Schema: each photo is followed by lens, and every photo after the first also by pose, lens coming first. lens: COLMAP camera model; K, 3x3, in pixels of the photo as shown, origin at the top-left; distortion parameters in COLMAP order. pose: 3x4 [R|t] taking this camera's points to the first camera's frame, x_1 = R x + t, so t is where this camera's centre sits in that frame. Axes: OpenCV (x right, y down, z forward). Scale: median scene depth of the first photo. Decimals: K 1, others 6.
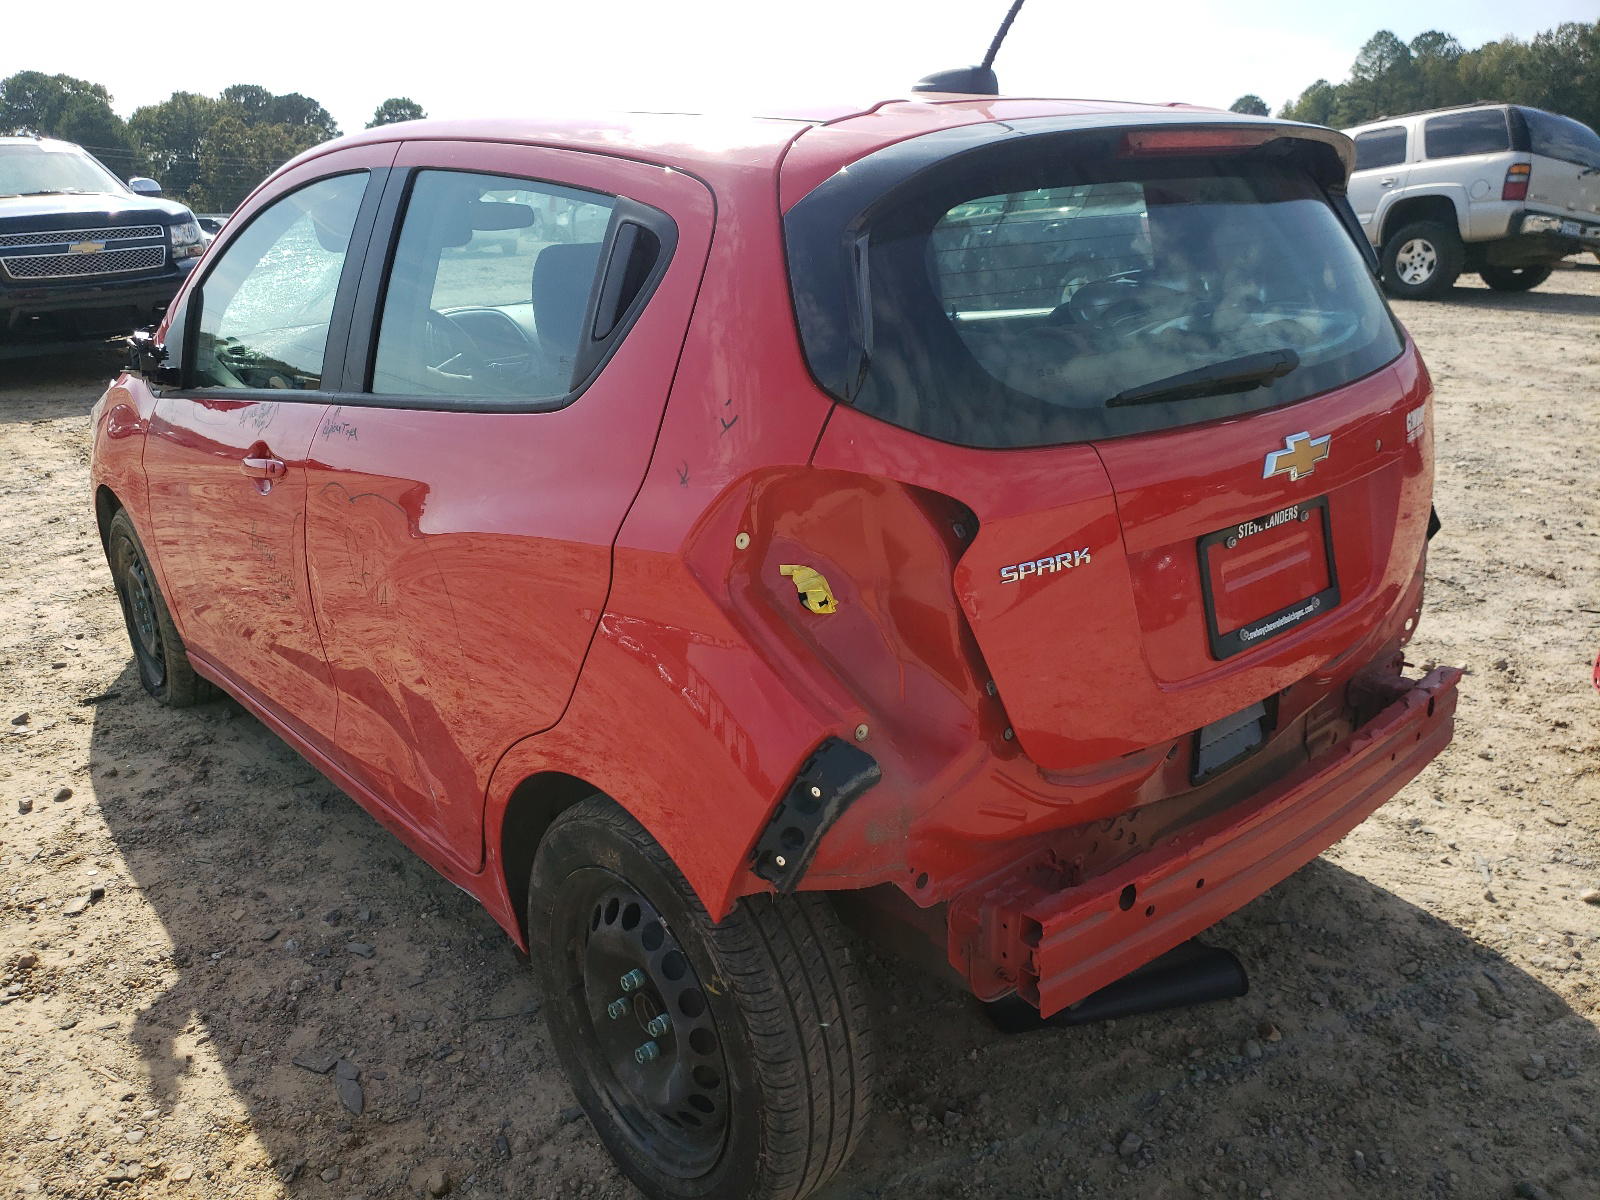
lens RADIAL K [[1225.7, 0, 789.6], [0, 1225.7, 603.3], [0, 0, 1]] dist [0.028707, -0.019949]
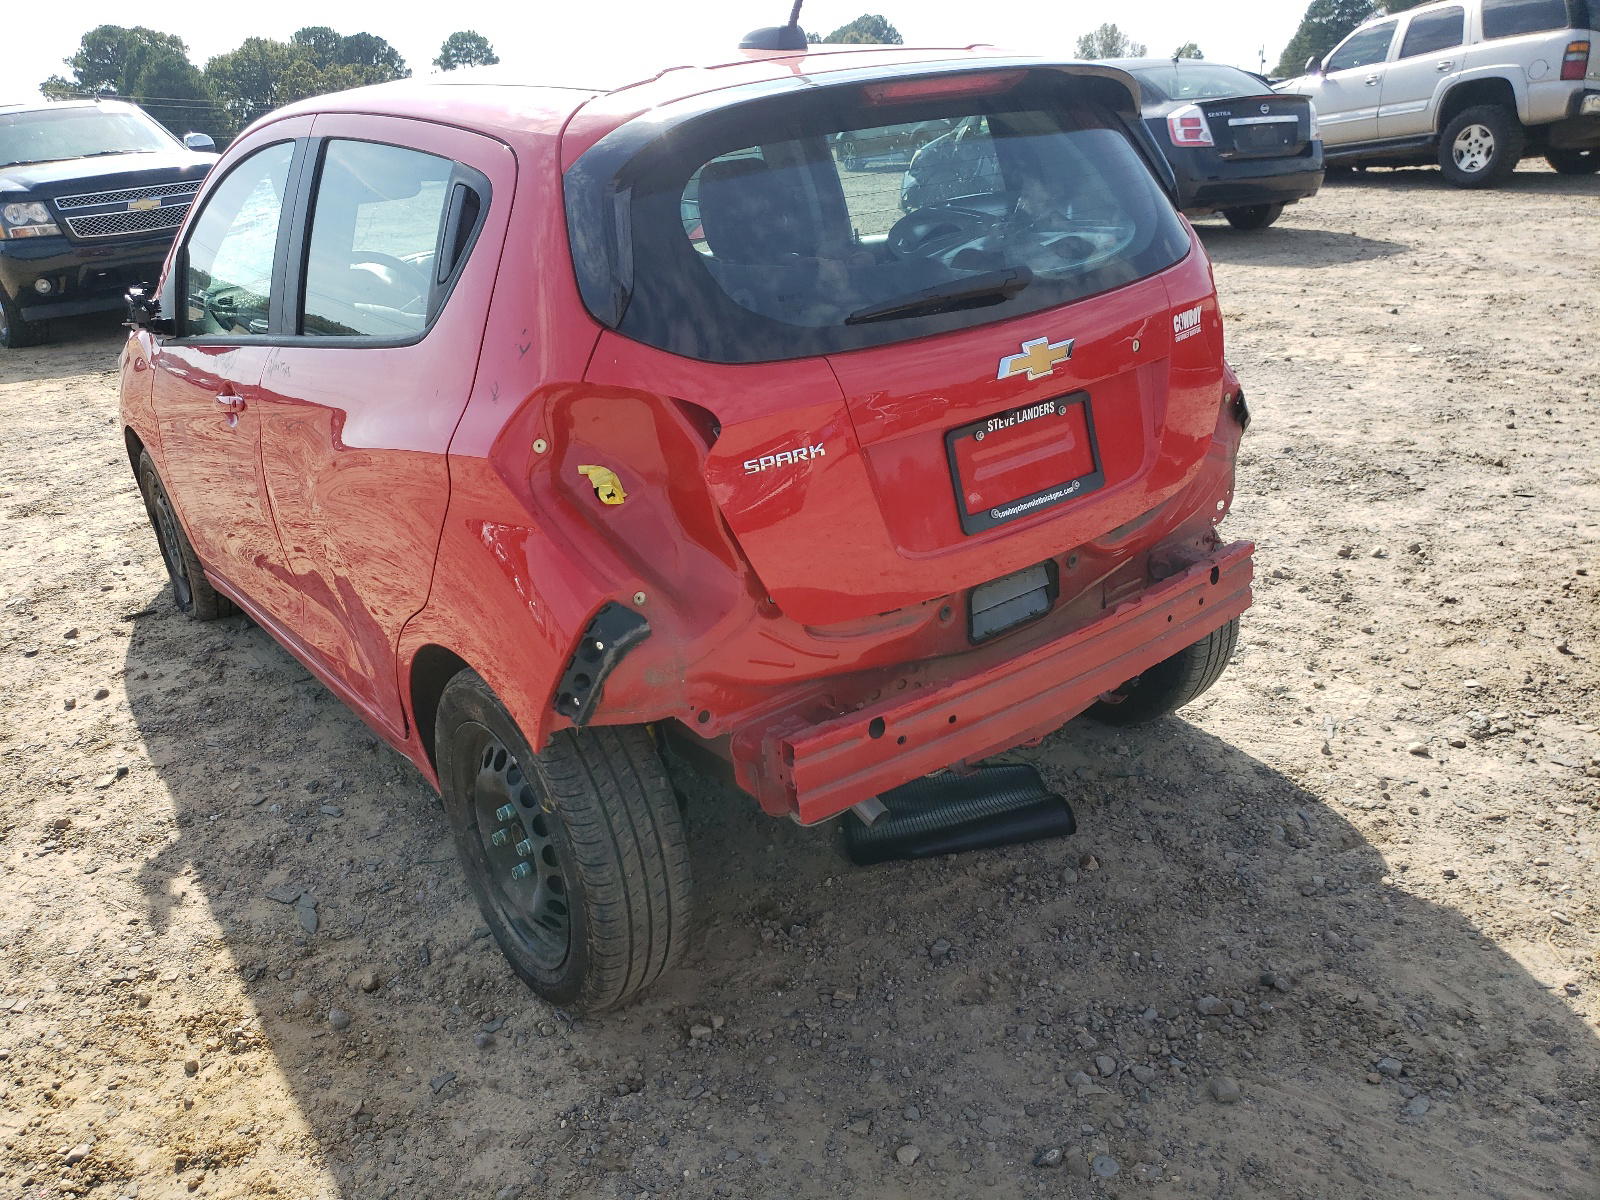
lens RADIAL K [[1225.7, 0, 798.3], [0, 1225.7, 598.6], [0, 0, 1]] dist [0.028707, -0.019949]
pose [[0.997358, -0.027893, -0.067071, 0.209688], [0.031734, 0.997875, 0.056900, 0.027951], [0.065341, -0.058878, 0.996124, -0.156325]]
